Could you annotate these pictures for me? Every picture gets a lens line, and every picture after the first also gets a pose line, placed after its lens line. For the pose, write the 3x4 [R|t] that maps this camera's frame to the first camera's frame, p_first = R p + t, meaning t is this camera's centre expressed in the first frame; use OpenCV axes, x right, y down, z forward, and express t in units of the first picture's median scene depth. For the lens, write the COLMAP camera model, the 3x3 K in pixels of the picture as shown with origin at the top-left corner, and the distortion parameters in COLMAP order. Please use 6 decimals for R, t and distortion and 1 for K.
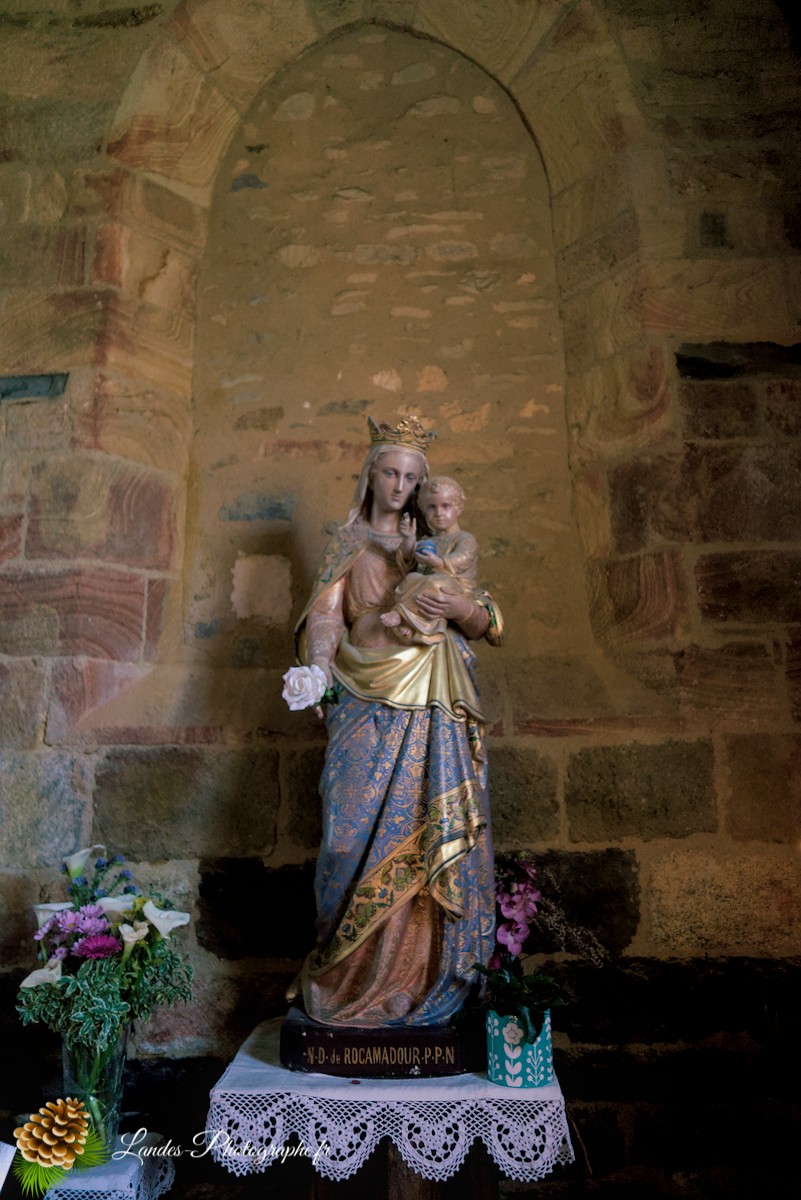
lens RADIAL K [[816.9, 0, 400.5], [0, 816.9, 600.0], [0, 0, 1]] dist [0.005957, -0.016451]
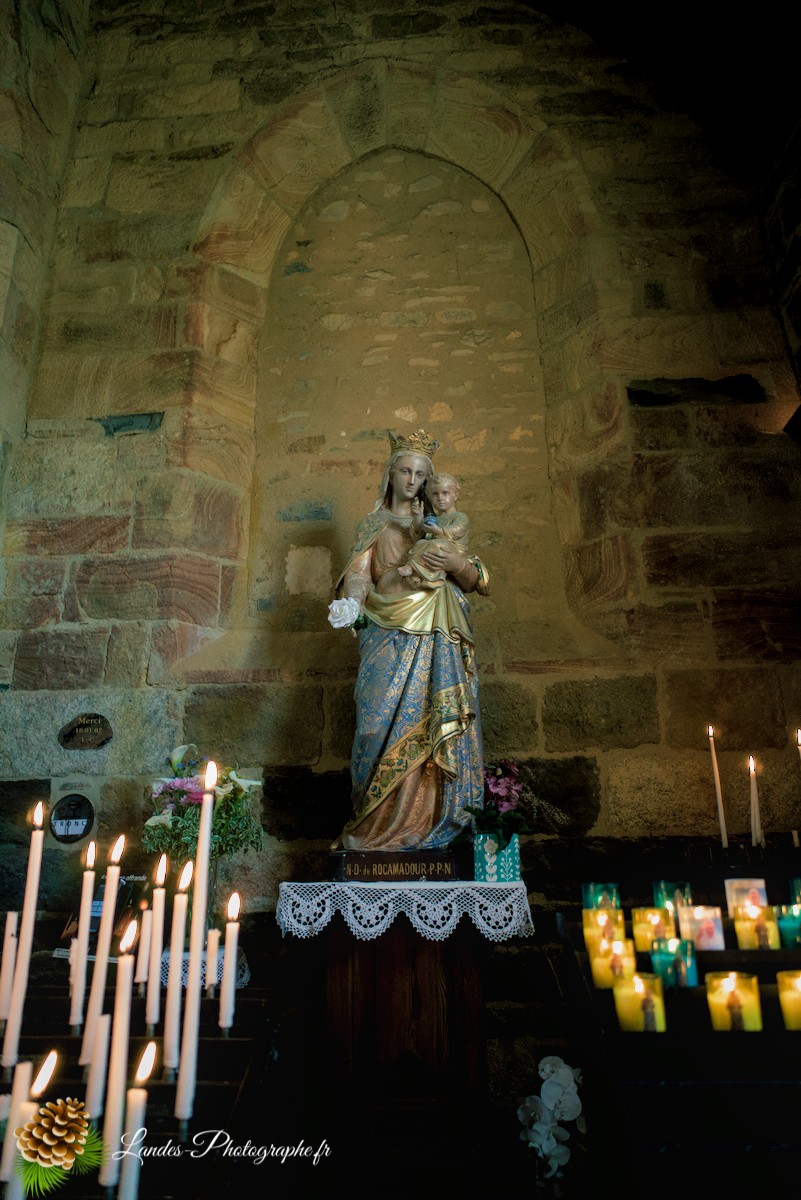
lens RADIAL K [[825.6, 0, 400.5], [0, 825.6, 600.0], [0, 0, 1]] dist [-0.037658, 0.002873]
pose [[0.999146, -0.010364, -0.039995, 0.027613], [0.007263, 0.997010, -0.076934, 0.139251], [0.040673, 0.076578, 0.996234, -0.303303]]
